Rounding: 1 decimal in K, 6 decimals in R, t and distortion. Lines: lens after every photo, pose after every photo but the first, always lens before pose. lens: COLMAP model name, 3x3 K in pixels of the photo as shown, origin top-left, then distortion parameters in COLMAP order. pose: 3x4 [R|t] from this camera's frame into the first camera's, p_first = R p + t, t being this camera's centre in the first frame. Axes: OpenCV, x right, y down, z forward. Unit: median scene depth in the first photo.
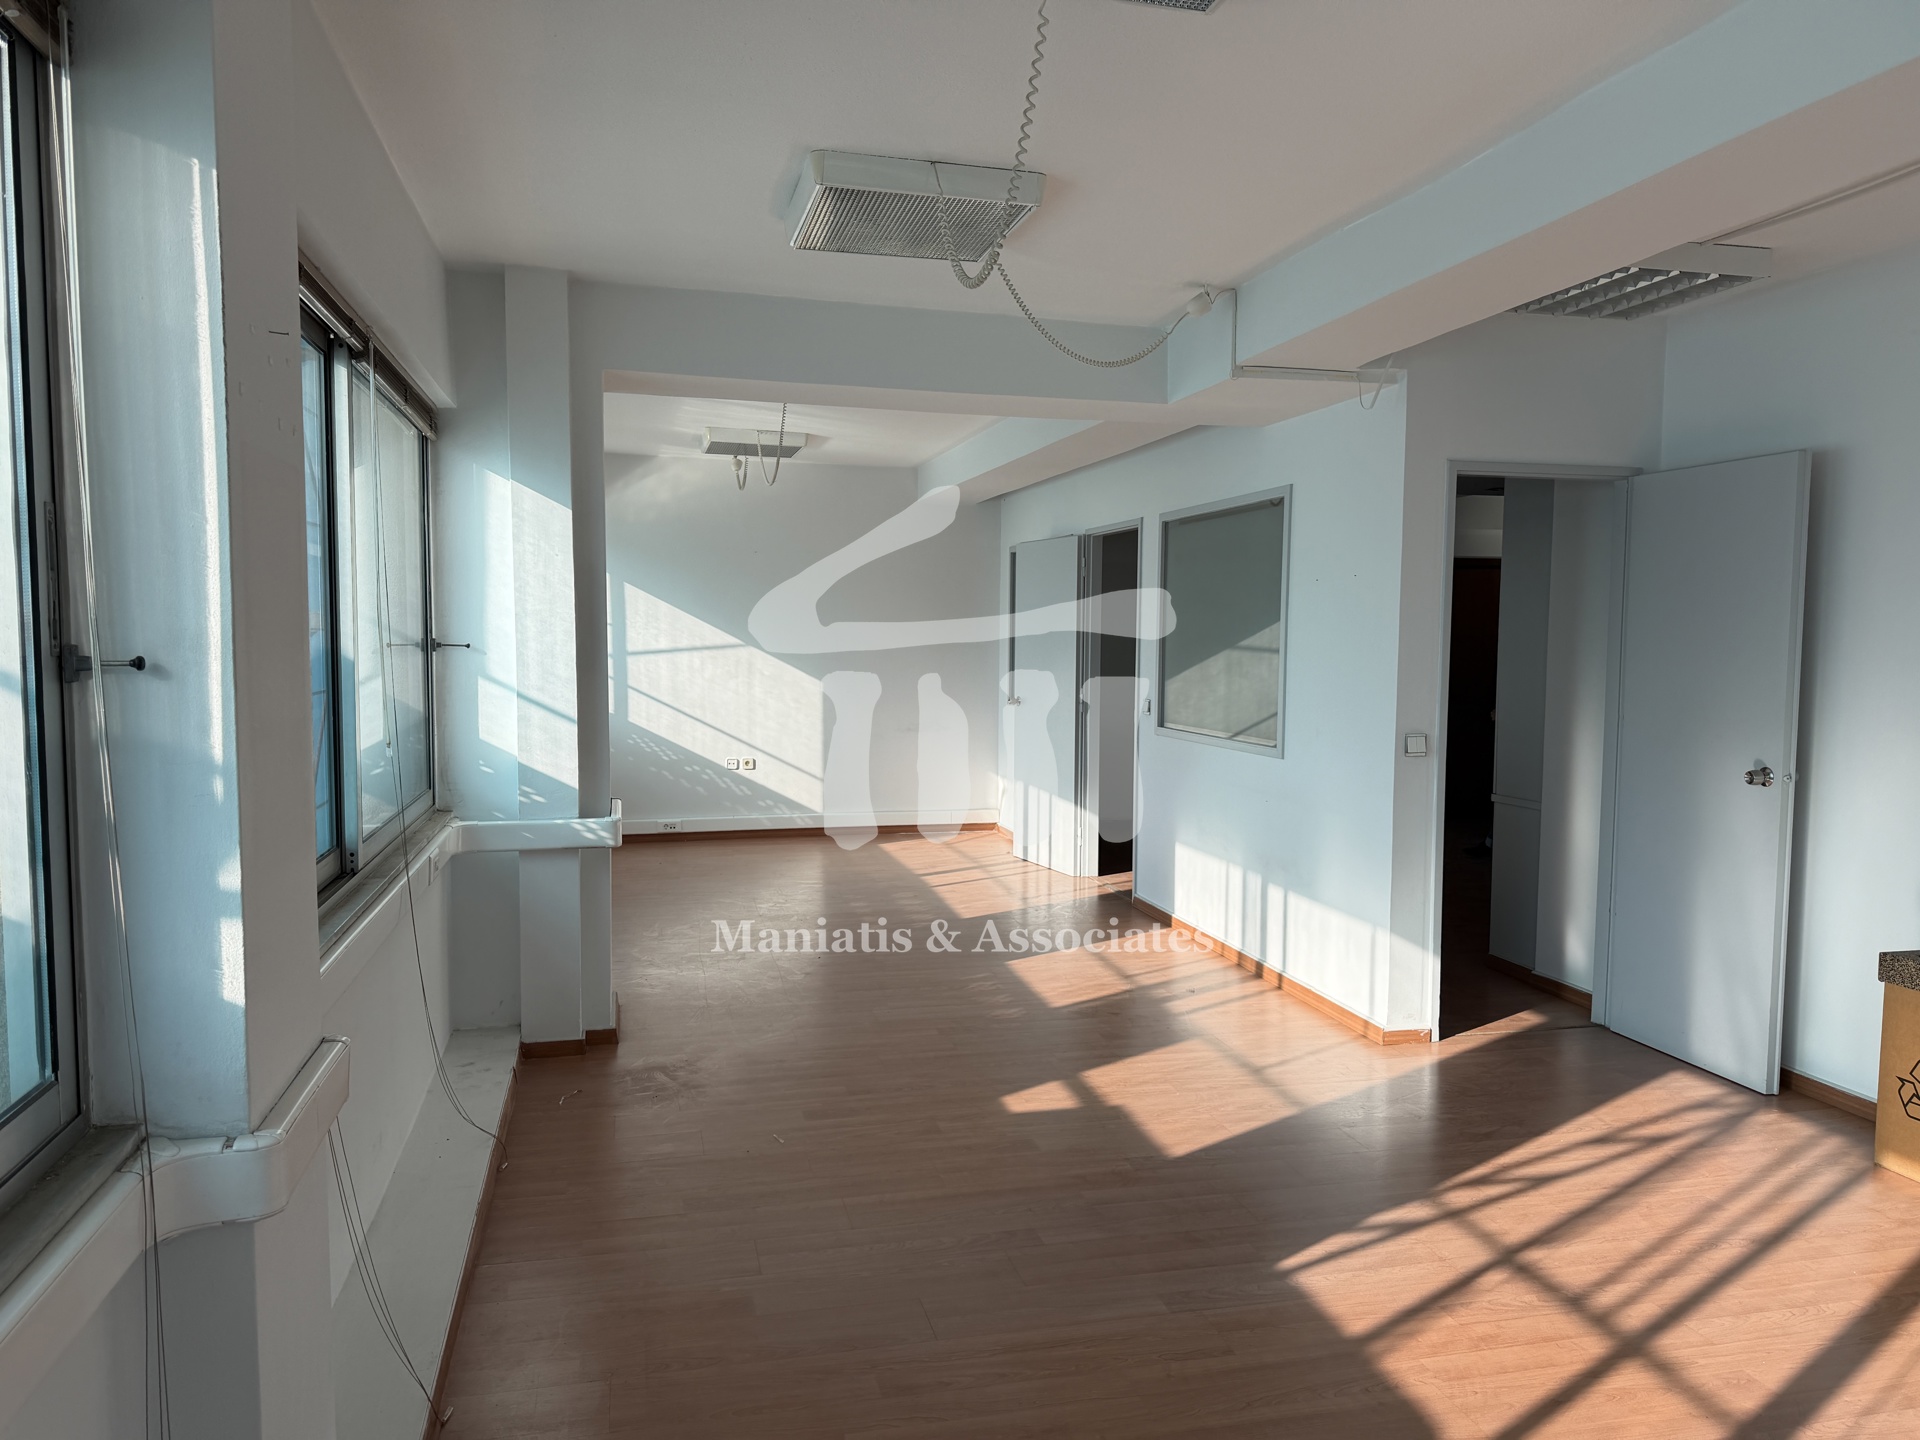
lens RADIAL K [[1340.7, 0, 953.4], [0, 1340.7, 731.2], [0, 0, 1]] dist [0.095841, -0.147214]
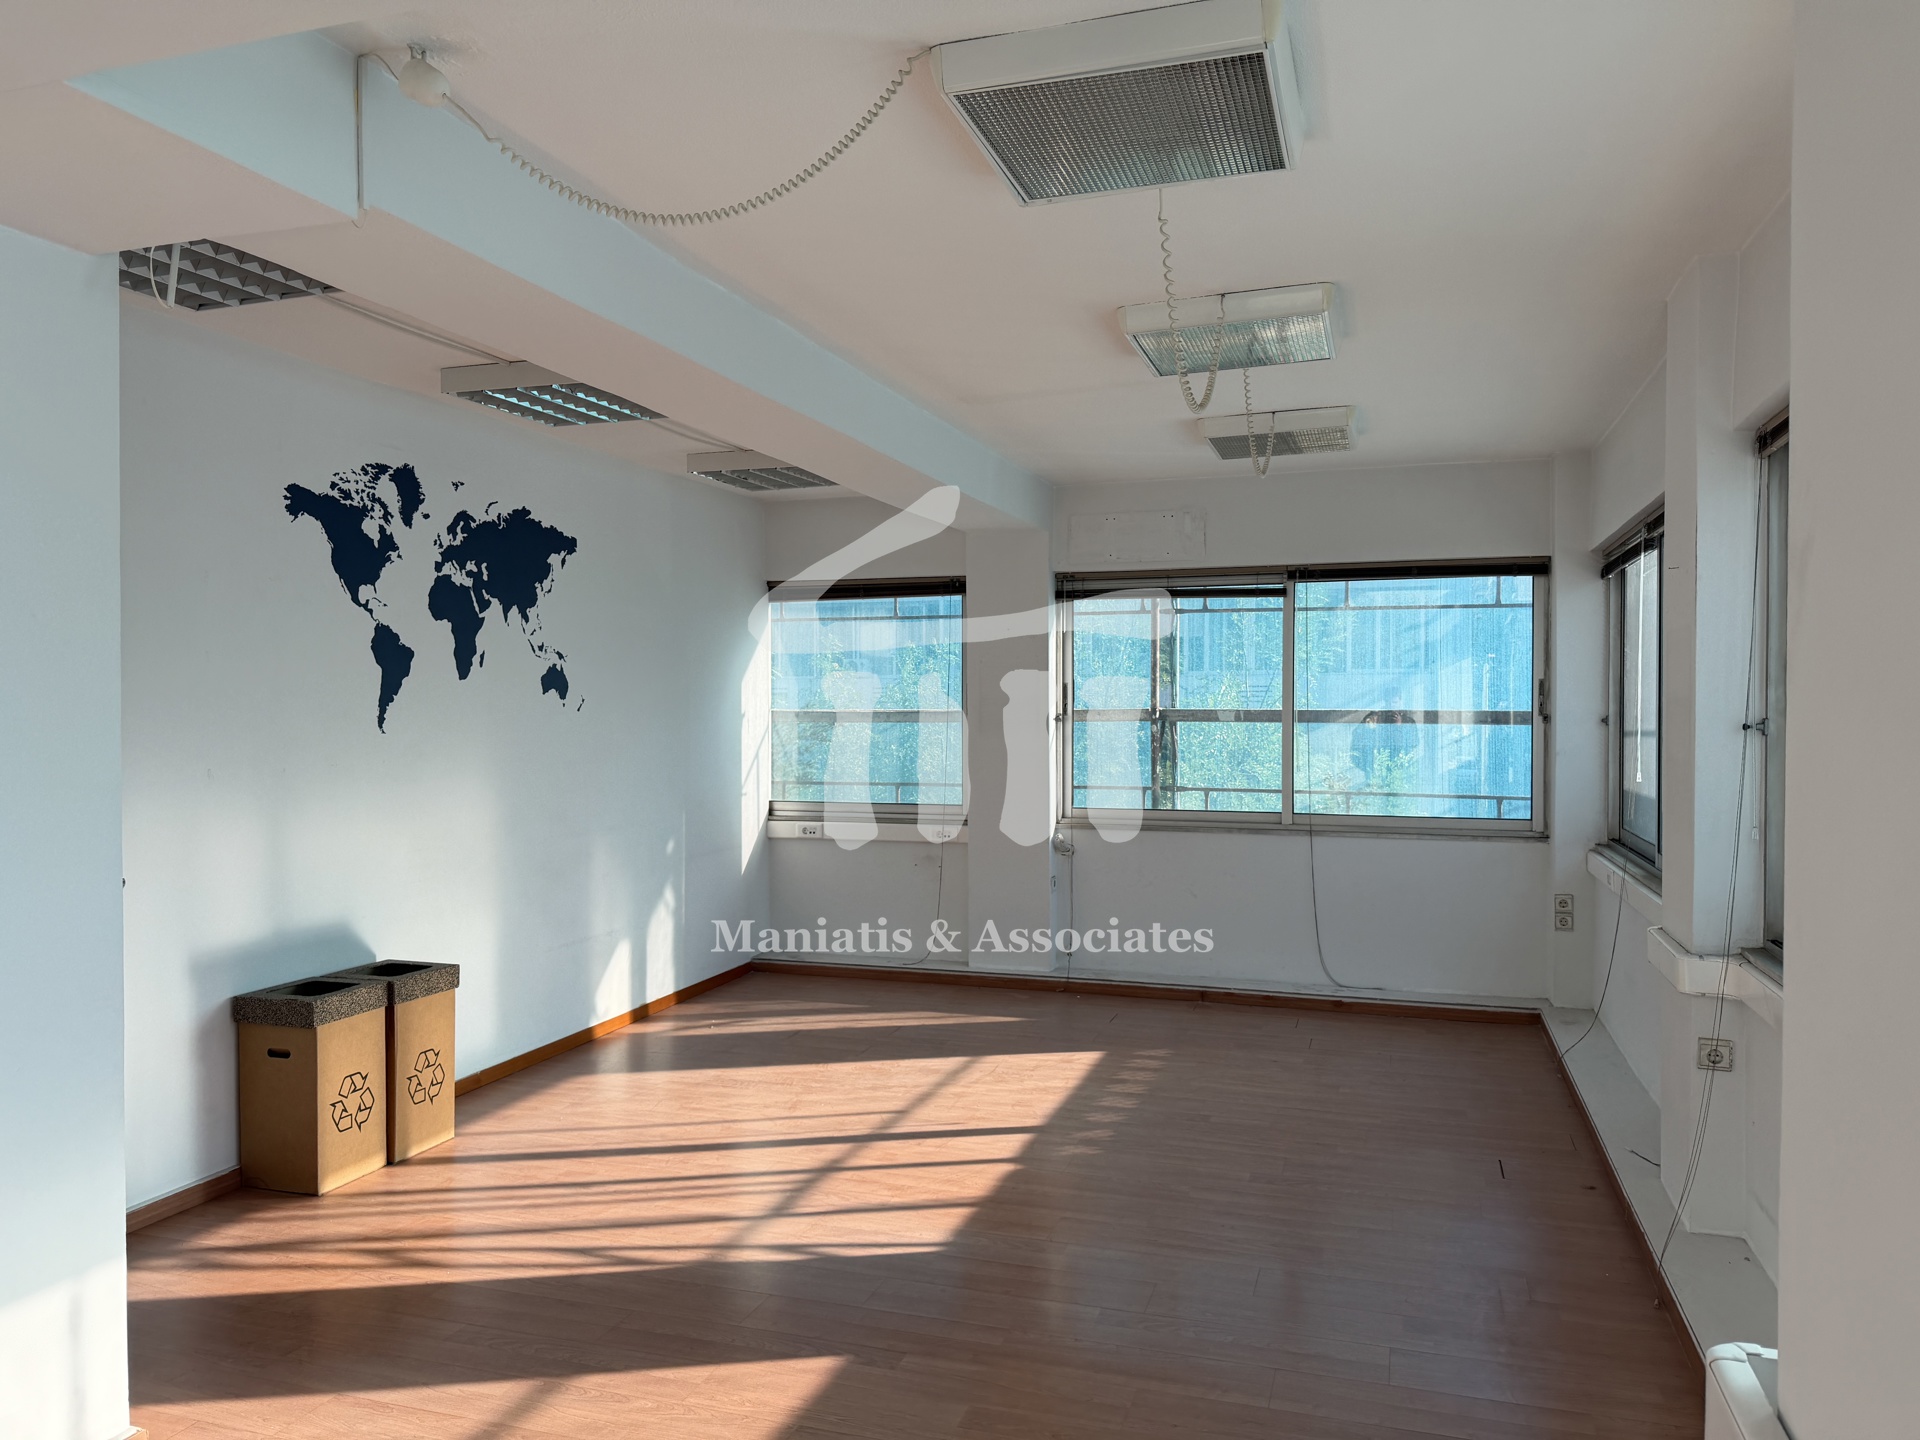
lens RADIAL K [[1340.7, 0, 953.4], [0, 1340.7, 731.2], [0, 0, 1]] dist [0.095841, -0.147214]
pose [[-0.852076, -0.014462, 0.523219, -0.257858], [0.033969, 0.995983, 0.082850, -0.101612], [-0.522315, 0.088367, -0.848162, 1.329344]]
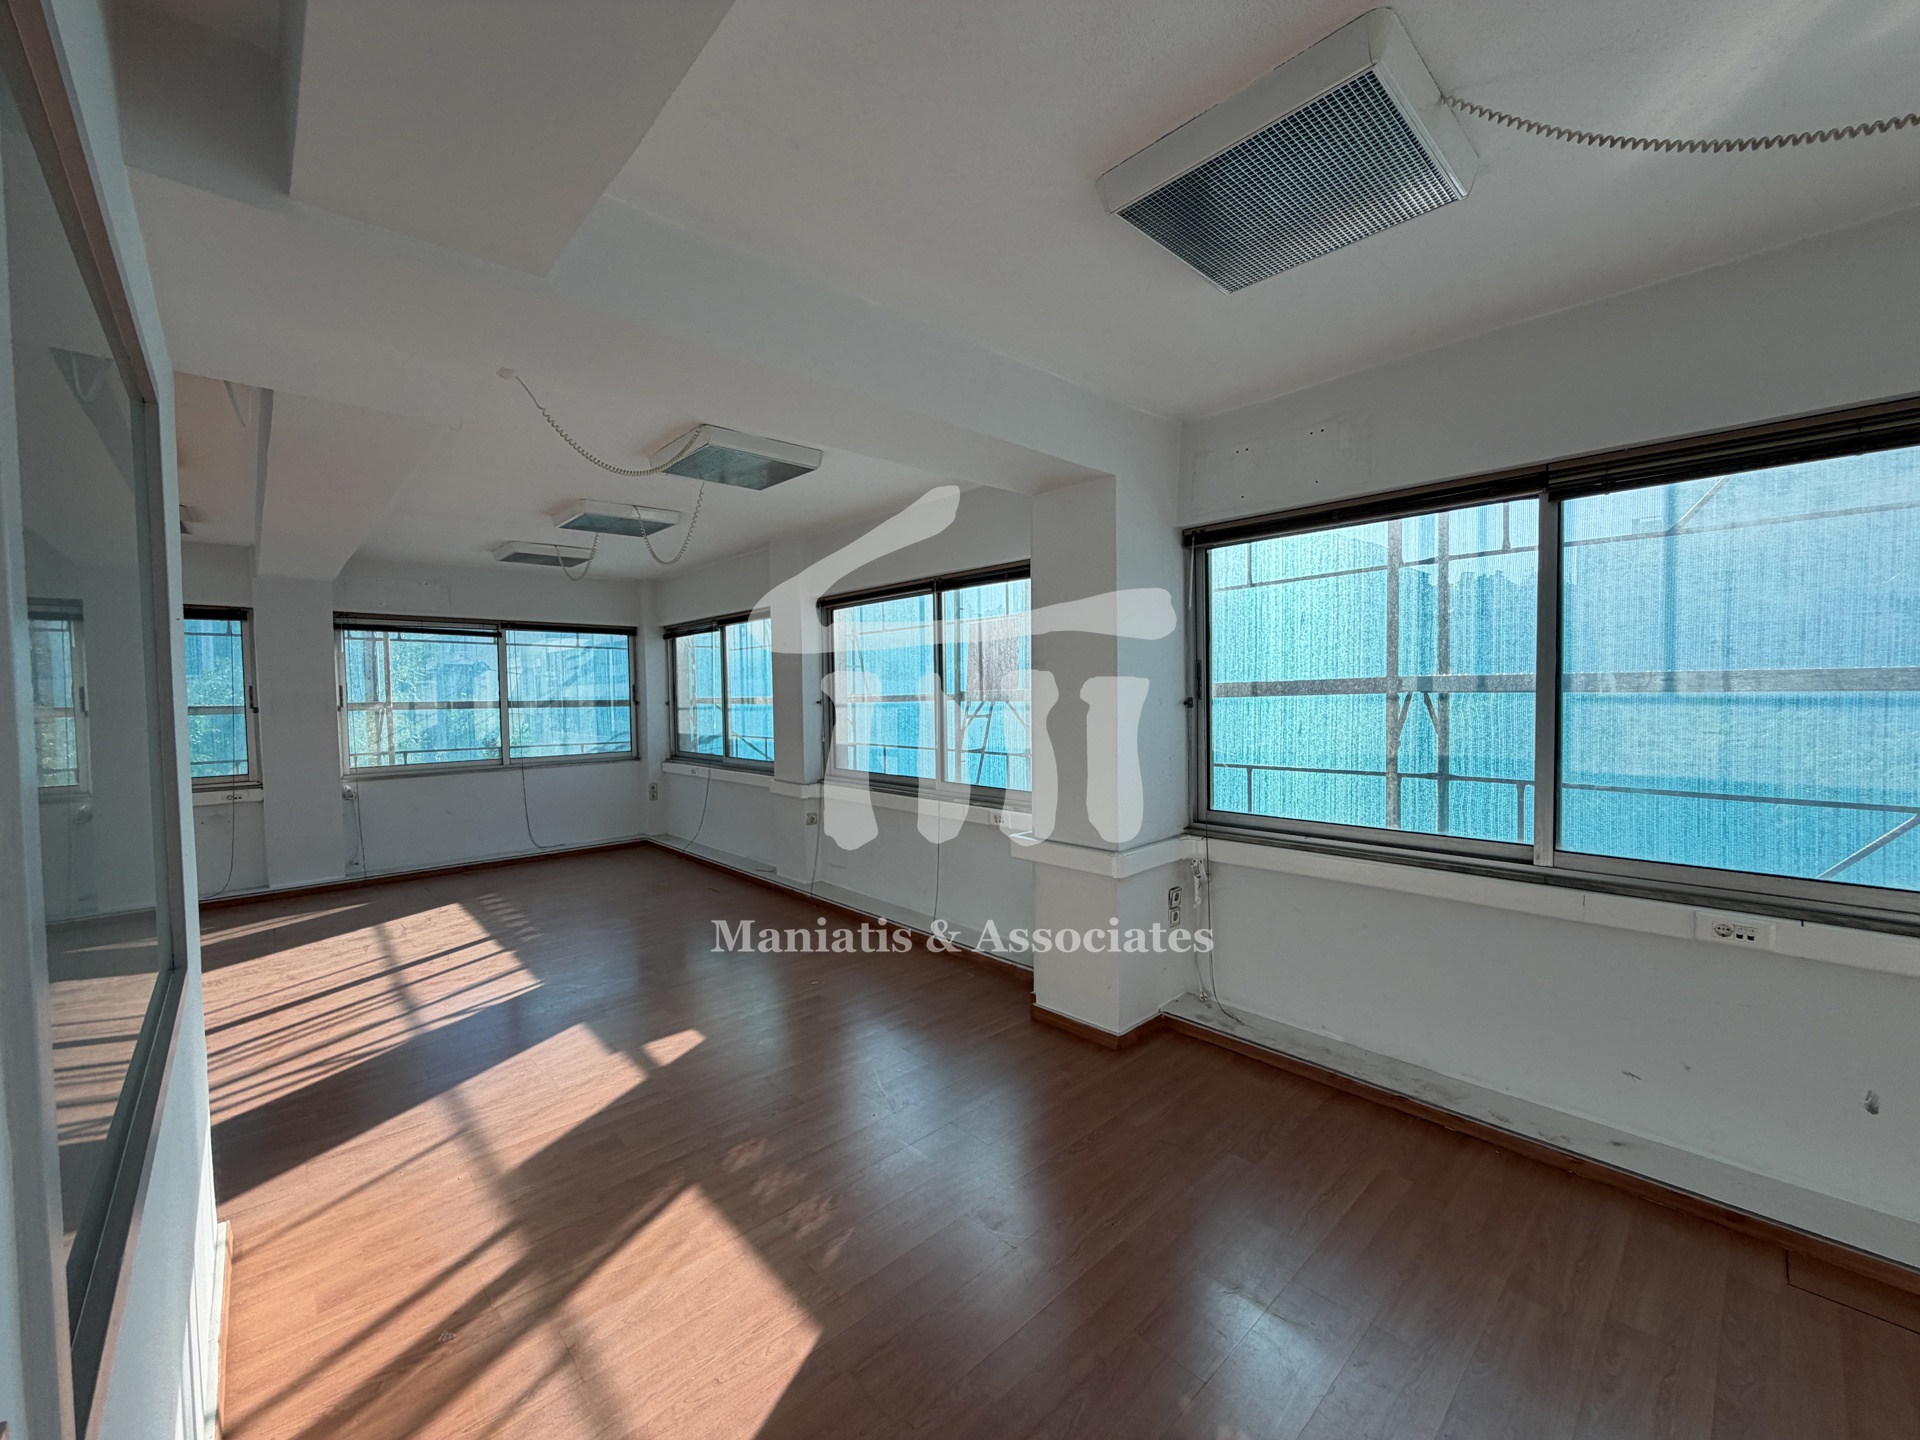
lens RADIAL K [[763.8, 0, 953.0], [0, 763.8, 719.4], [0, 0, 1]] dist [-0.001249, 0.000555]
pose [[-0.872415, 0.023059, -0.488221, 0.172085], [-0.027547, 0.994979, 0.096218, -0.122799], [0.487989, 0.097391, -0.867400, 1.621434]]
